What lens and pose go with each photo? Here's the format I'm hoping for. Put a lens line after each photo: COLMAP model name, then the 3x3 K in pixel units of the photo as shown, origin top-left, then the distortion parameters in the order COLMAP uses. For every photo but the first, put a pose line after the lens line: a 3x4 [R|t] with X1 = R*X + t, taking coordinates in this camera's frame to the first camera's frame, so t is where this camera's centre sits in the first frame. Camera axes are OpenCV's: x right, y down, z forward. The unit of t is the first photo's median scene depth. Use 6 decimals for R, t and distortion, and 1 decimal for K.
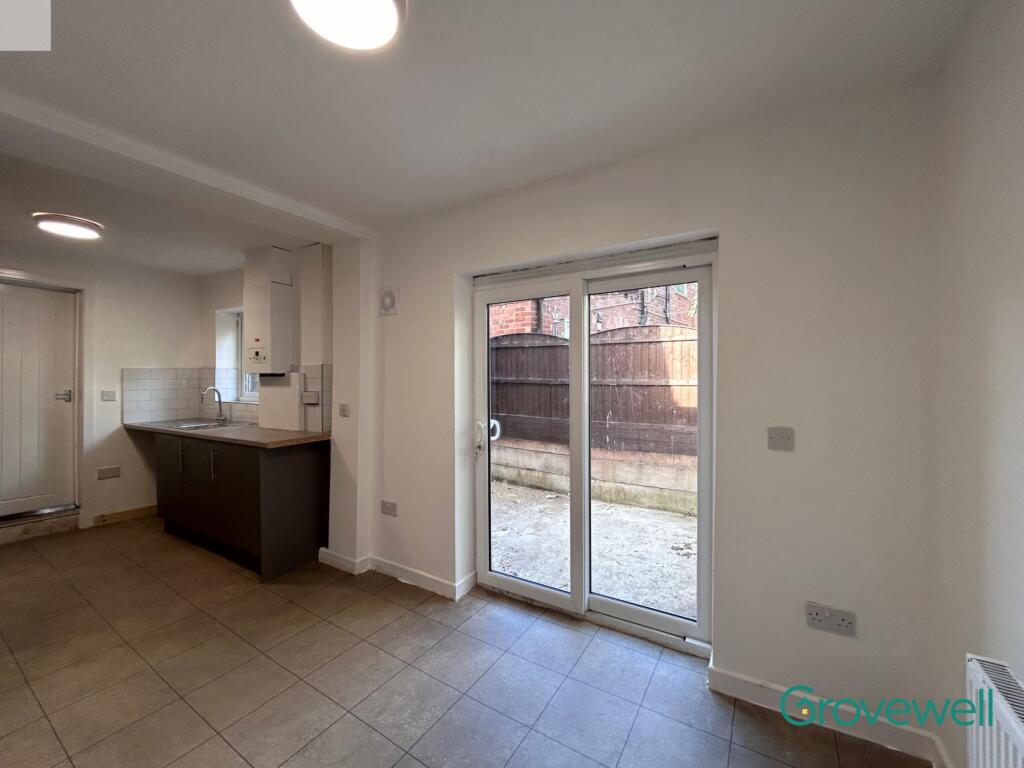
lens RADIAL K [[414.5, 0, 511.6], [0, 414.5, 381.5], [0, 0, 1]] dist [-0.000571, 0.000344]
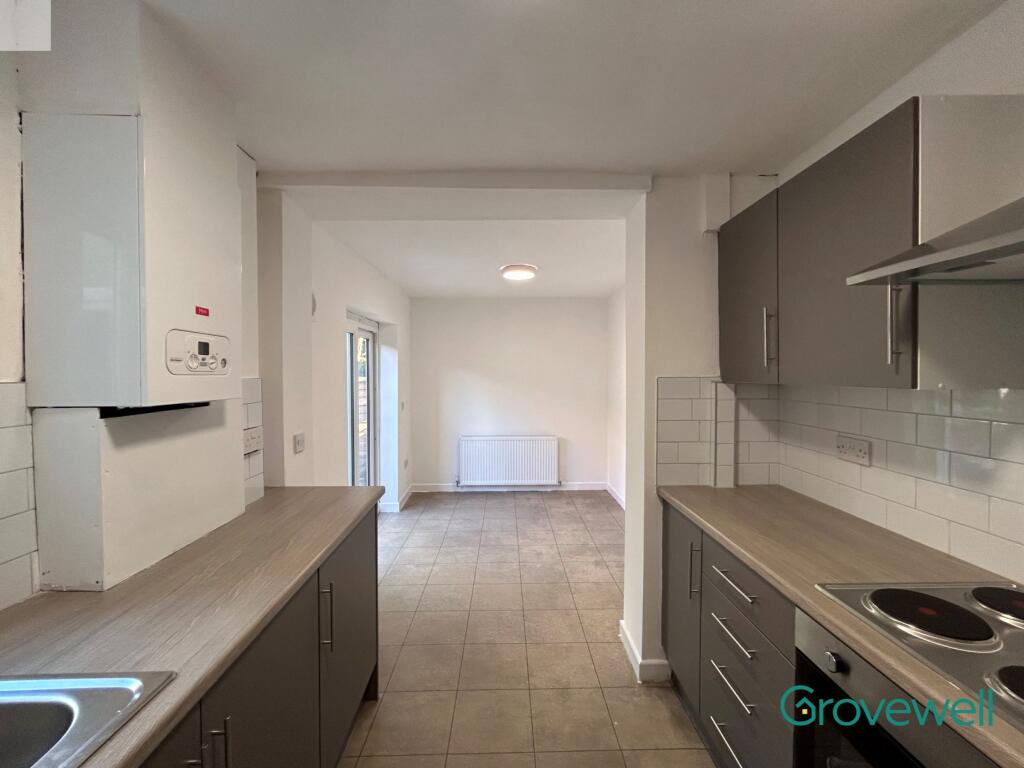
lens RADIAL K [[414.5, 0, 511.6], [0, 414.5, 381.5], [0, 0, 1]] dist [-0.000571, 0.000344]
pose [[-0.541247, -0.011987, 0.840778, -0.973504], [0.016510, 0.999554, 0.024879, -0.038309], [-0.840701, 0.027347, -0.540808, 0.881196]]
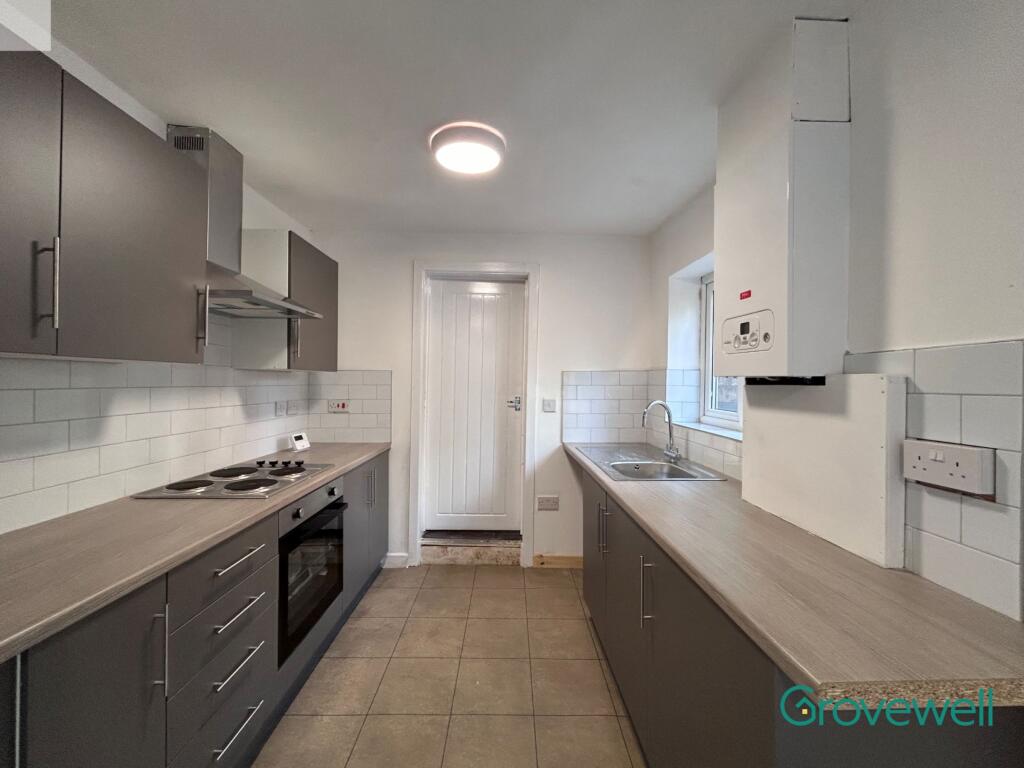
lens RADIAL K [[414.8, 0, 511.2], [0, 414.8, 382.4], [0, 0, 1]] dist [-0.002853, -0.000052]
pose [[0.534443, 0.008701, -0.845160, -0.357118], [-0.015995, 0.999872, 0.000179, -0.009489], [0.845053, 0.013422, 0.534514, 0.536263]]
